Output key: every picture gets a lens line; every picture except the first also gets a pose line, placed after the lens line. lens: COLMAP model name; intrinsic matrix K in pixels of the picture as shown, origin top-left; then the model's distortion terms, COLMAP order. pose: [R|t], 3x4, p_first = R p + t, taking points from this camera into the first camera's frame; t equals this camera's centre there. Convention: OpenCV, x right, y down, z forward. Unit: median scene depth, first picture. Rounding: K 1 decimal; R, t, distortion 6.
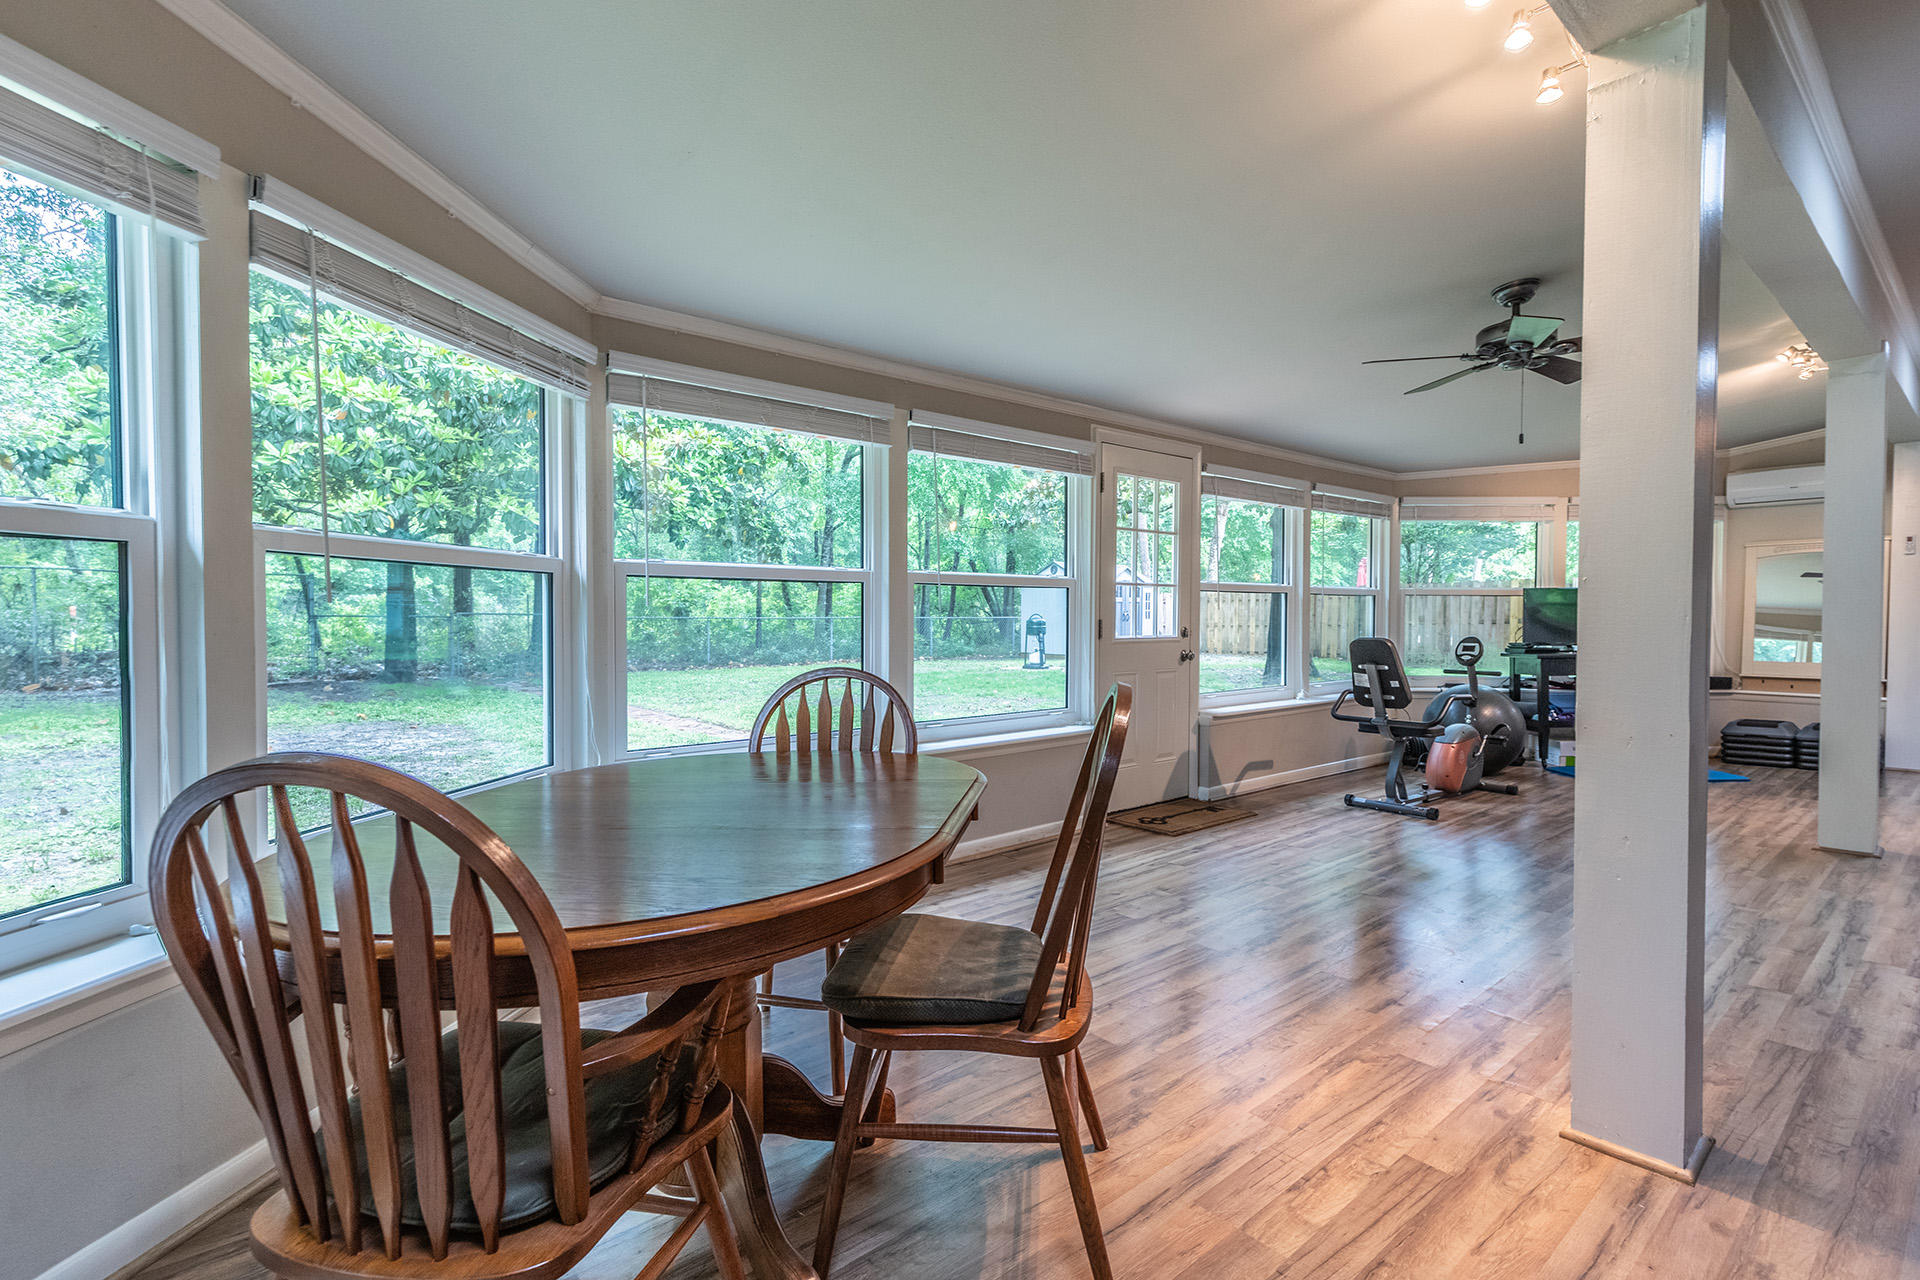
lens RADIAL K [[865.1, 0, 960.0], [0, 865.1, 640.0], [0, 0, 1]] dist [0.001460, 0.000708]
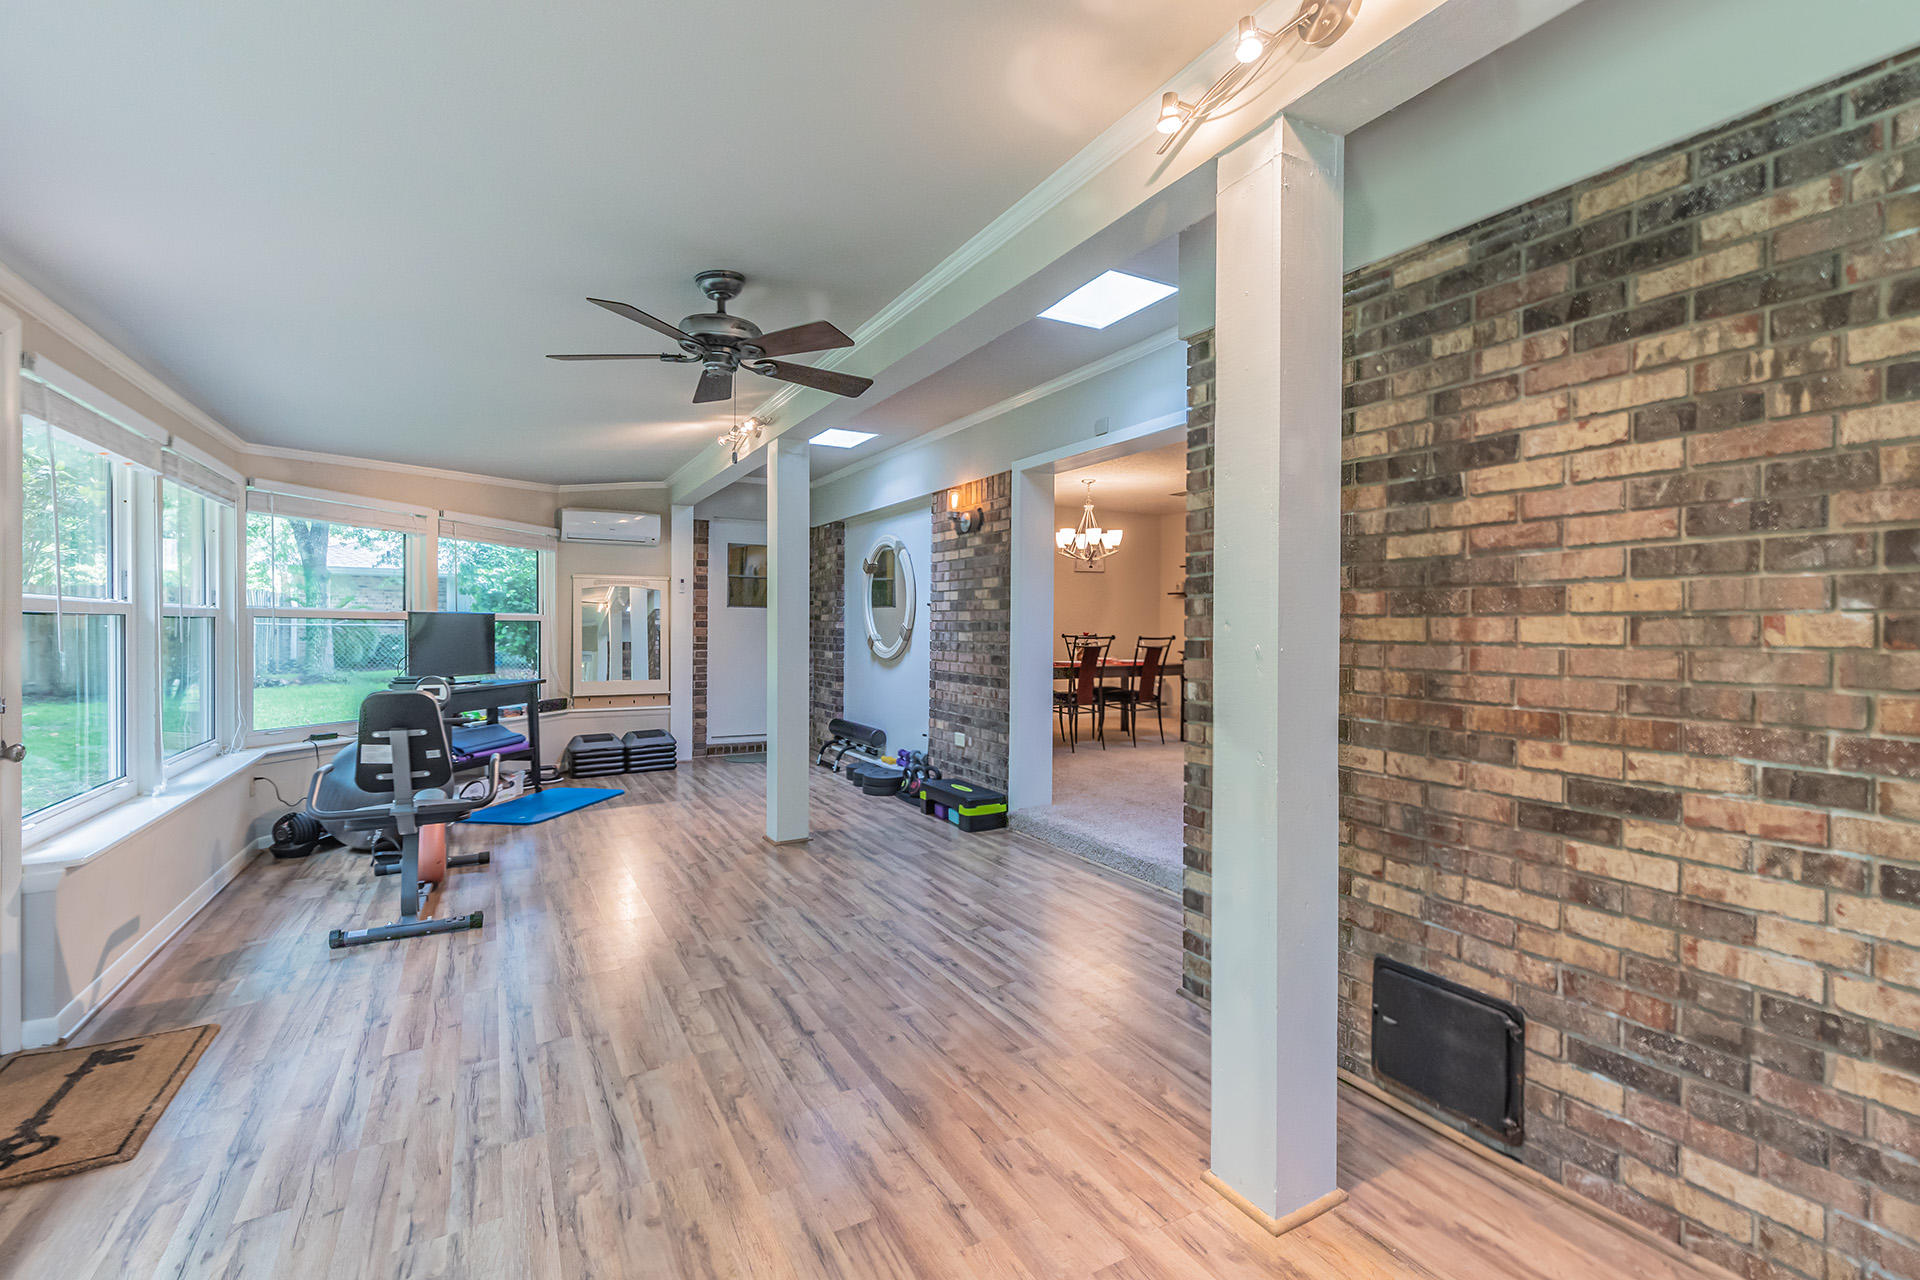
lens RADIAL K [[865.1, 0, 960.0], [0, 865.1, 640.0], [0, 0, 1]] dist [0.001460, 0.000708]
pose [[0.177890, -0.015407, 0.983930, -0.113457], [0.023753, 0.999653, 0.011359, -0.039367], [-0.983764, 0.021351, 0.178195, 0.439955]]
